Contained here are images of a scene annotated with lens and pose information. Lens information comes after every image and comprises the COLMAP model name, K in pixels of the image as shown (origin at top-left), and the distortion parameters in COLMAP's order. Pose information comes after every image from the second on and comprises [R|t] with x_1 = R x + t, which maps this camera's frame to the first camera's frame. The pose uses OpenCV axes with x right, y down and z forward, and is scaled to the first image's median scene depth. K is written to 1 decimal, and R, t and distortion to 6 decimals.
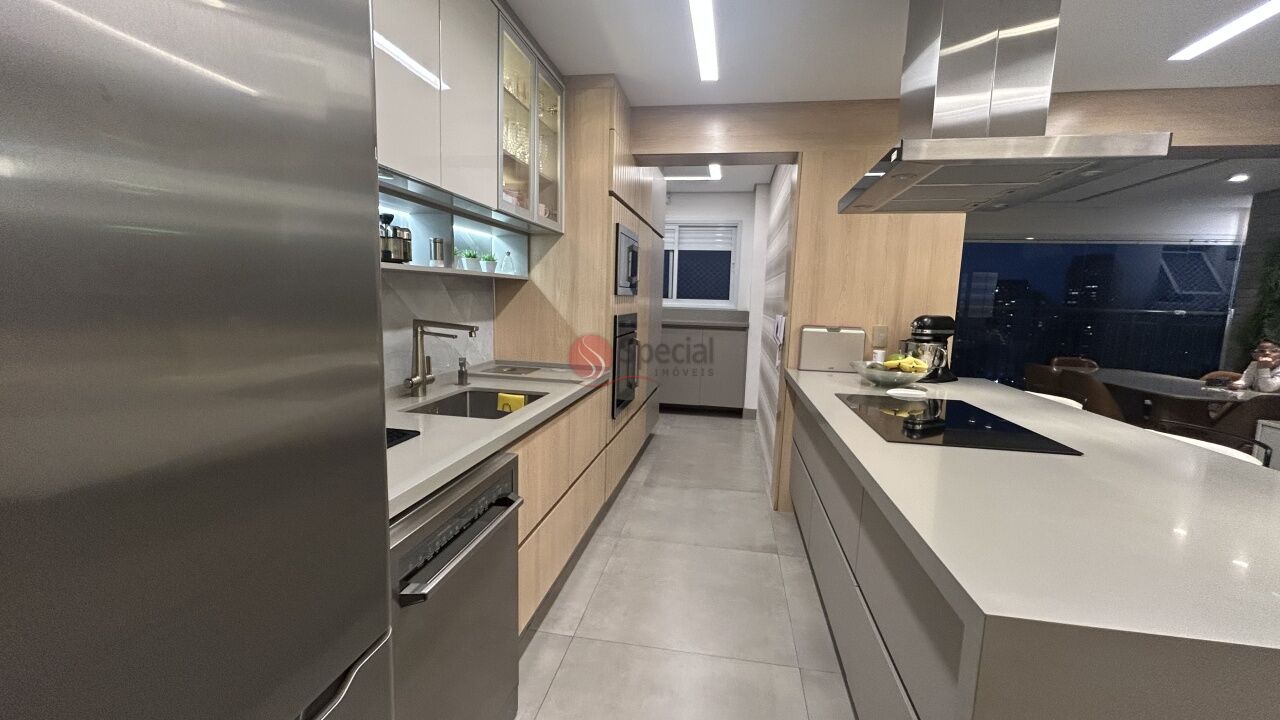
lens RADIAL K [[516.9, 0, 641.5], [0, 516.9, 362.4], [0, 0, 1]] dist [-0.005507, 0.001675]
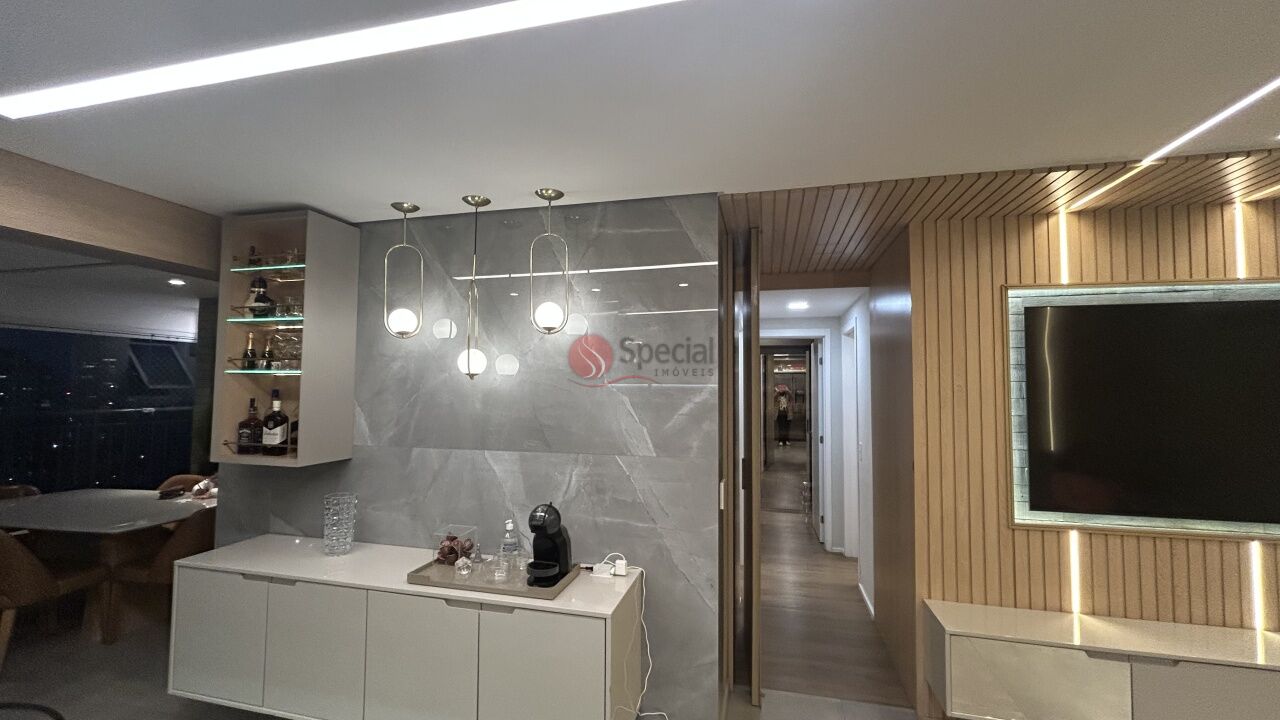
lens RADIAL K [[516.9, 0, 635.4], [0, 516.9, 364.0], [0, 0, 1]] dist [-0.005507, 0.001675]
pose [[0.060914, 0.019108, 0.997960, 0.307776], [0.121730, 0.992211, -0.026428, -0.092023], [-0.990692, 0.123092, 0.058114, 0.106506]]
